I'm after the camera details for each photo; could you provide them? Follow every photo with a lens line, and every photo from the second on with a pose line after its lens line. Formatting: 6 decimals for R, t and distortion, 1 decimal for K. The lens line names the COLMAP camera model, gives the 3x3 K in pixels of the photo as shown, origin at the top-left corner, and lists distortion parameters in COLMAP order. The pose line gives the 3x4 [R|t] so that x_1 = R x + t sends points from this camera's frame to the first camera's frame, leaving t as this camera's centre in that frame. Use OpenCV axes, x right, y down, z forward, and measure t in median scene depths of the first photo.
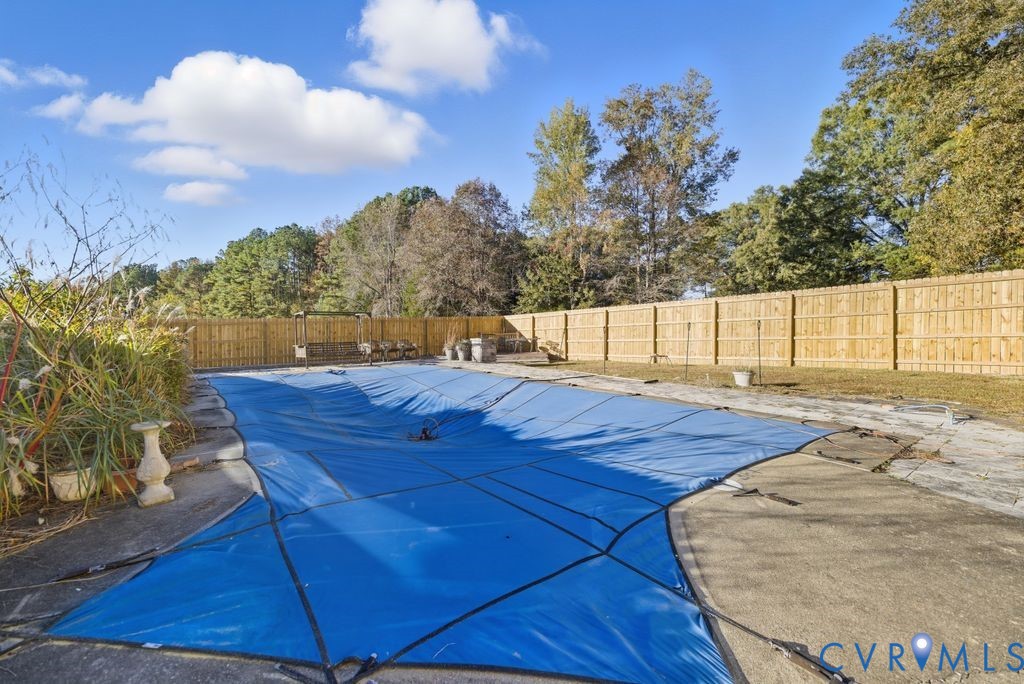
lens RADIAL K [[418.4, 0, 510.4], [0, 418.4, 337.8], [0, 0, 1]] dist [0.000696, 0.000001]
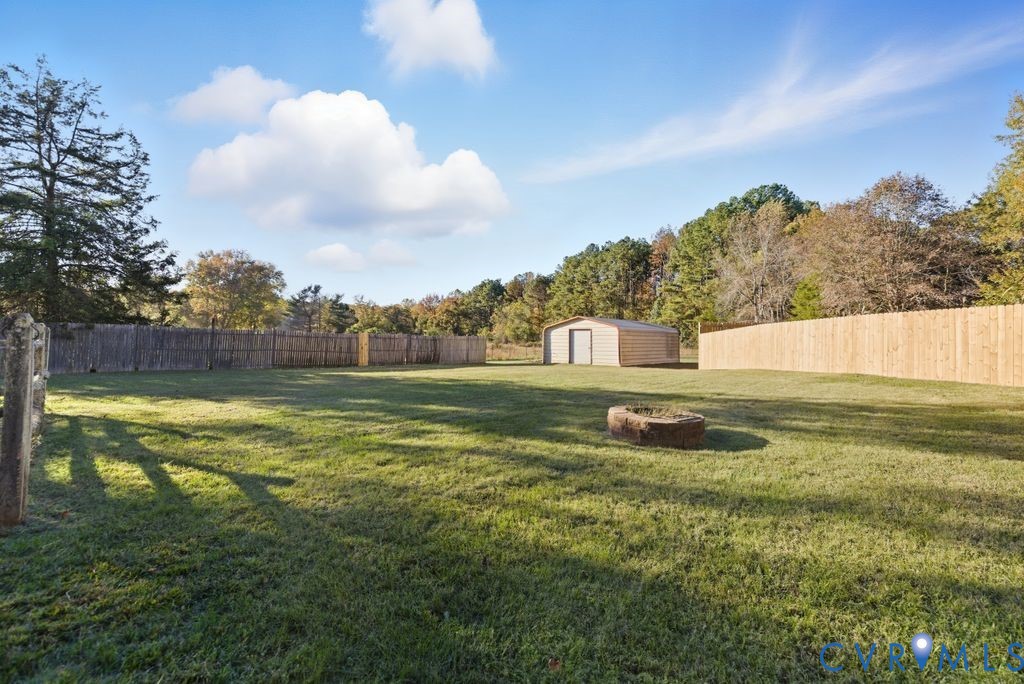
lens RADIAL K [[447.8, 0, 510.9], [0, 447.8, 328.0], [0, 0, 1]] dist [-0.000382, -0.000108]
pose [[0.823614, 0.014466, -0.566966, -0.247856], [-0.036022, 0.998991, -0.026840, 0.020623], [0.566006, 0.042529, 0.823304, -0.324576]]
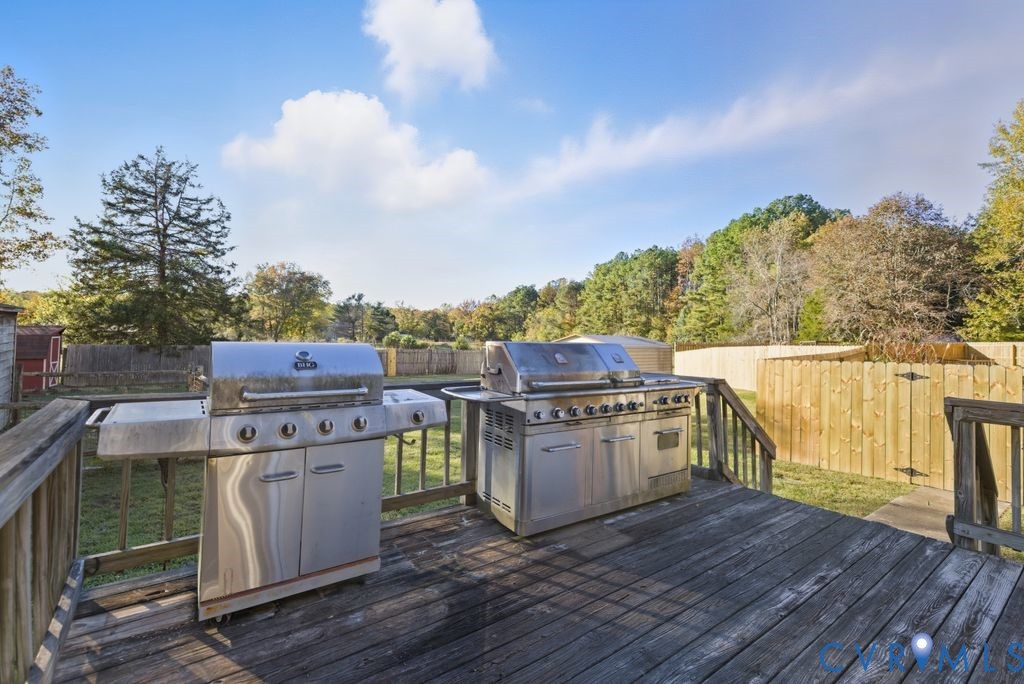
lens RADIAL K [[448.7, 0, 512.0], [0, 448.7, 324.5], [0, 0, 1]] dist [-0.003326, -0.000263]
pose [[0.772779, 0.009014, -0.634611, -0.125155], [-0.041902, 0.998442, -0.036844, -0.005384], [0.633291, 0.055064, 0.771953, -0.390860]]
